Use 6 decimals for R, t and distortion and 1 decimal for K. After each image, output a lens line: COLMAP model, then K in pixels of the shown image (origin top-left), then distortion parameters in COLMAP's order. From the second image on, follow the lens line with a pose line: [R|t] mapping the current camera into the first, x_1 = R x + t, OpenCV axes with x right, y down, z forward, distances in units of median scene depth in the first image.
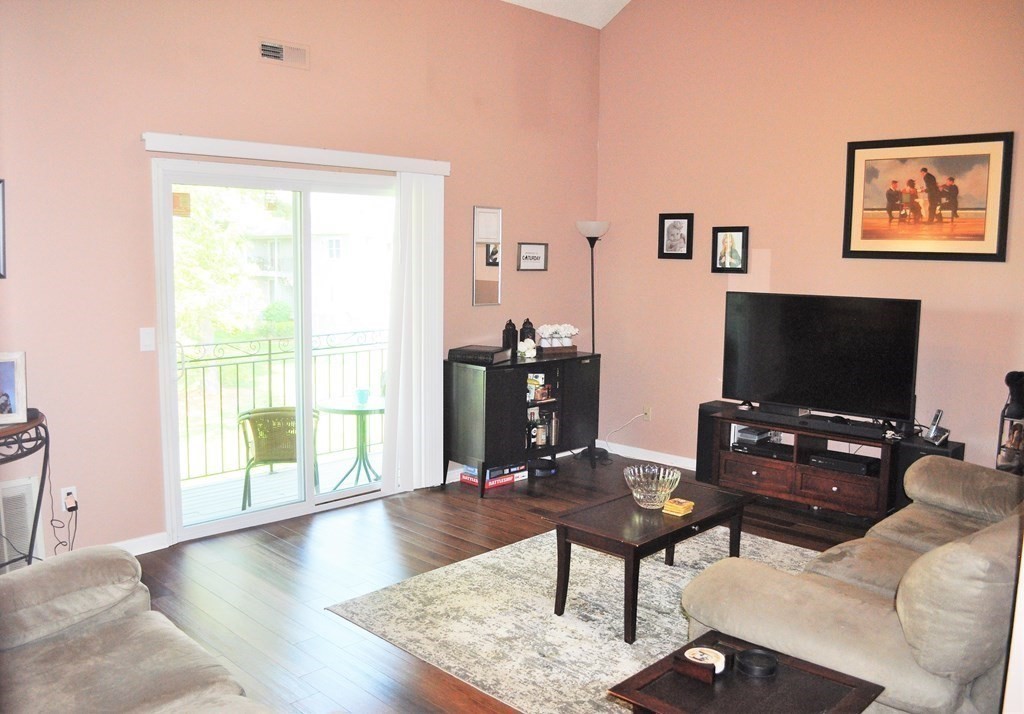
lens RADIAL K [[847.1, 0, 460.1], [0, 847.1, 361.0], [0, 0, 1]] dist [-0.094556, 0.001896]
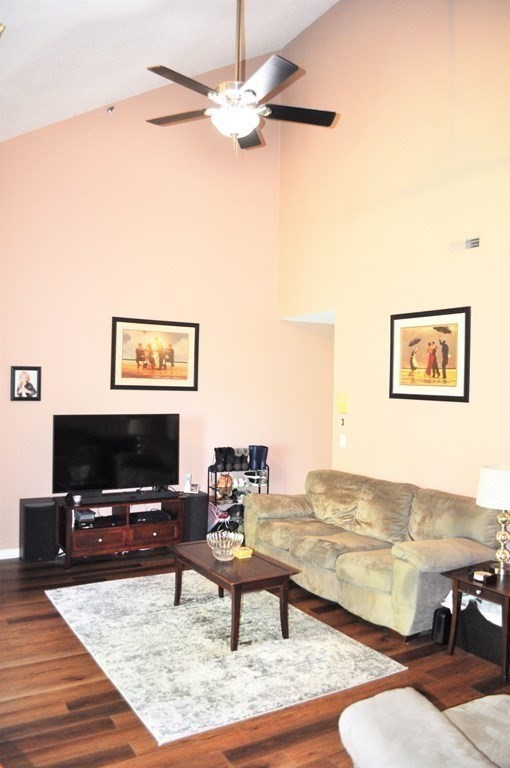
lens RADIAL K [[611.7, 0, 255.0], [0, 611.7, 384.0], [0, 0, 1]] dist [-0.076248, -0.000965]
pose [[0.217267, -0.002759, 0.976108, -0.637674], [0.102005, 0.994585, -0.019894, -0.089333], [-0.970768, 0.103891, 0.216372, 0.515794]]
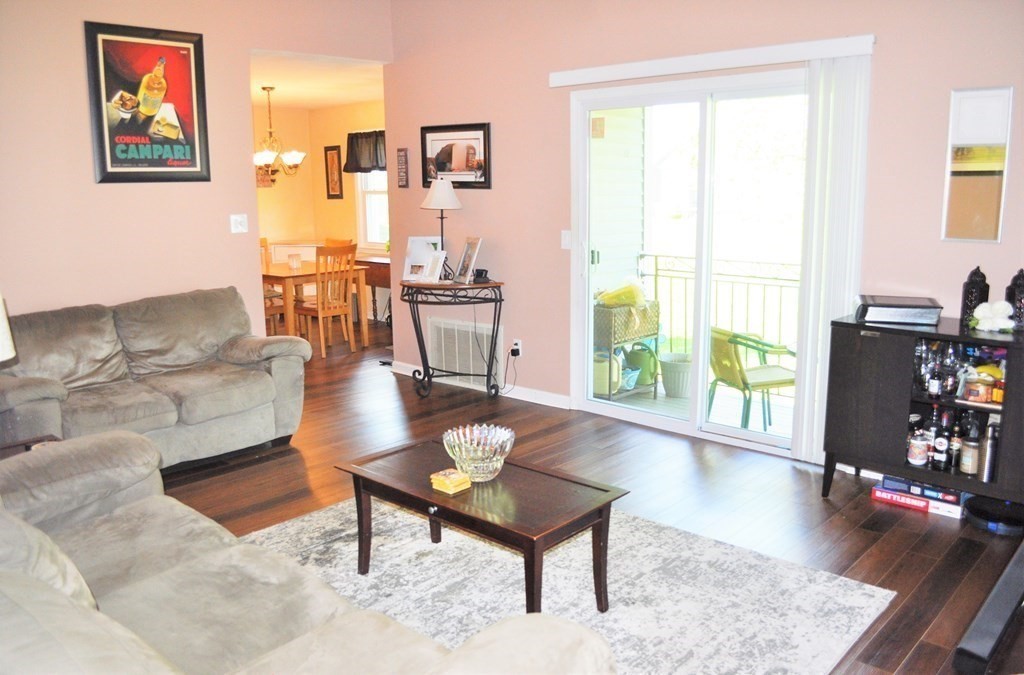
lens RADIAL K [[834.9, 0, 512.0], [0, 834.9, 319.4], [0, 0, 1]] dist [-0.054912, 0.000131]
pose [[0.077822, 0.159990, -0.984046, 0.760959], [-0.104247, 0.982935, 0.151565, -0.079177], [0.991502, 0.090789, 0.093172, 0.718344]]
